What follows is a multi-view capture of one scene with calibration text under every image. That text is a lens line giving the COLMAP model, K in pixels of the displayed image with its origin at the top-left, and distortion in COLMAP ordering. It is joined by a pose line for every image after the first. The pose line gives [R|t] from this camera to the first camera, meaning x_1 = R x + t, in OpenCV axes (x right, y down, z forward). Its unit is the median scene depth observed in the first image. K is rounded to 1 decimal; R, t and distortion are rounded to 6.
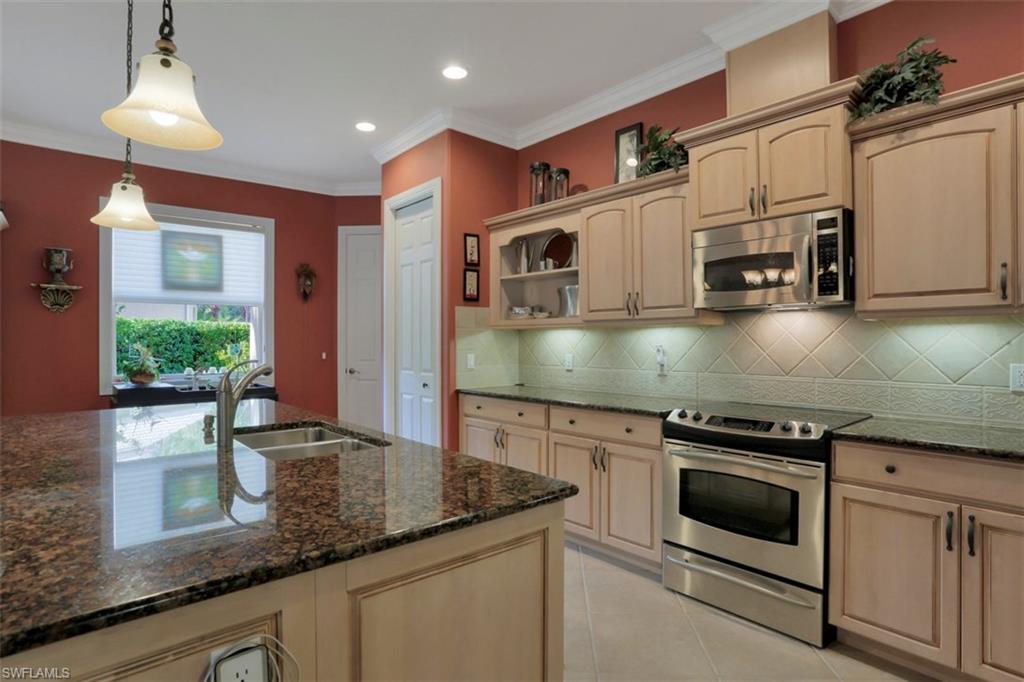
lens RADIAL K [[526.6, 0, 510.8], [0, 526.6, 338.6], [0, 0, 1]] dist [-0.066700, 0.034728]
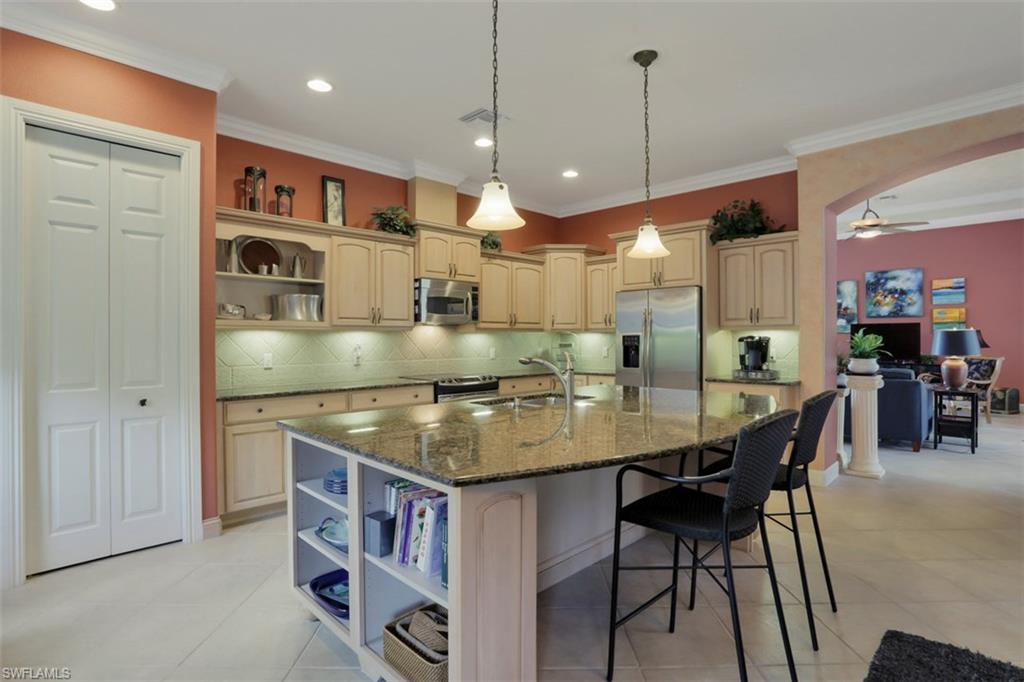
lens RADIAL K [[510.1, 0, 511.7], [0, 510.1, 338.0], [0, 0, 1]] dist [-0.068165, 0.033609]
pose [[-0.064058, 0.004539, 0.997936, -1.192862], [0.001206, 0.999989, -0.004471, 0.003128], [-0.997945, 0.000918, -0.064063, 0.707279]]
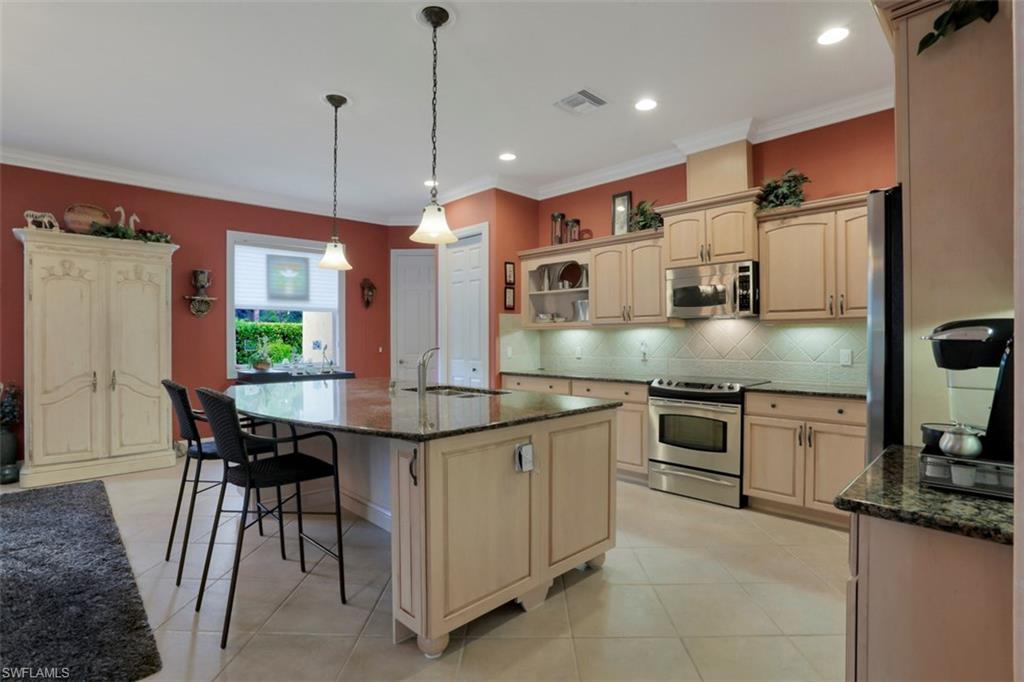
lens RADIAL K [[496.6, 0, 510.4], [0, 496.6, 338.6], [0, 0, 1]] dist [-0.069999, 0.034273]
pose [[0.998561, -0.001579, 0.053603, -0.184862], [0.001355, 0.999990, 0.004222, 0.001084], [-0.053610, -0.004143, 0.998553, -0.429501]]
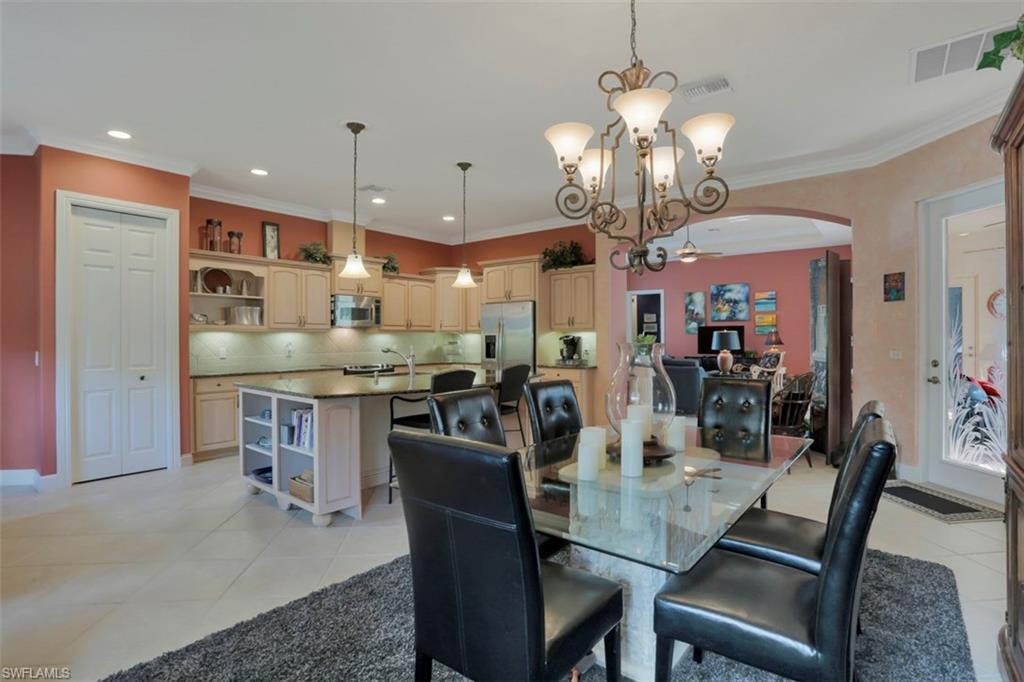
lens RADIAL K [[496.6, 0, 510.4], [0, 496.6, 338.6], [0, 0, 1]] dist [-0.069999, 0.034273]
pose [[-0.164038, 0.002606, 0.986451, -1.801031], [0.001595, 0.999996, -0.002376, 0.008367], [-0.986453, 0.001183, -0.164042, 0.500750]]
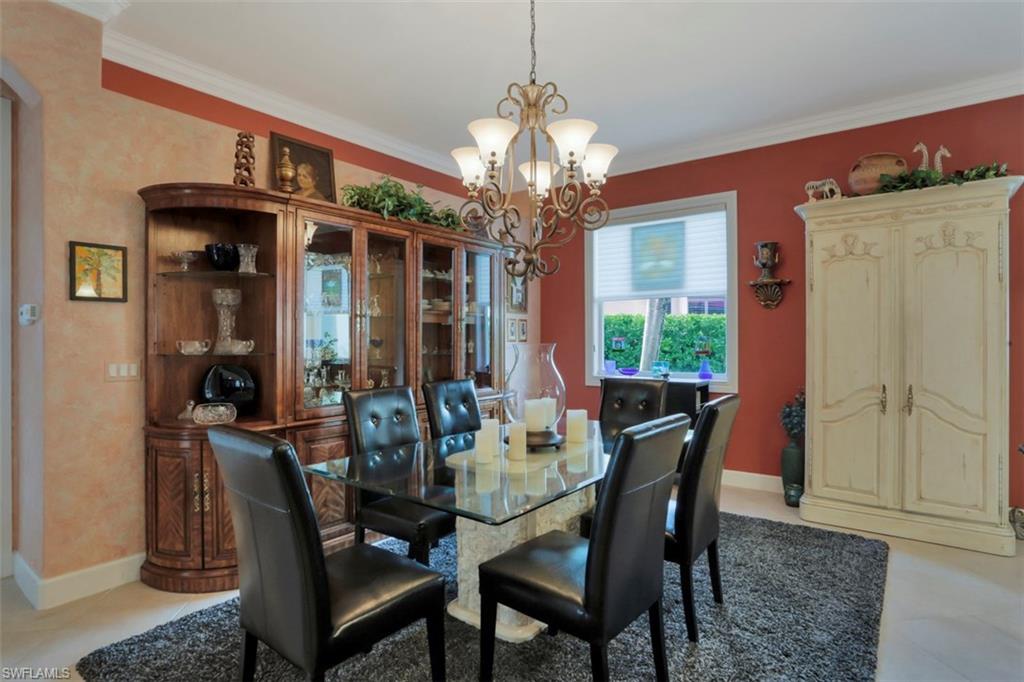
lens RADIAL K [[526.6, 0, 510.8], [0, 526.6, 338.6], [0, 0, 1]] dist [-0.066700, 0.034728]
pose [[0.202779, 0.000861, -0.979224, -0.430051], [0.004878, 0.999986, 0.001889, 0.000239], [0.979212, -0.005160, 0.202772, 0.046696]]
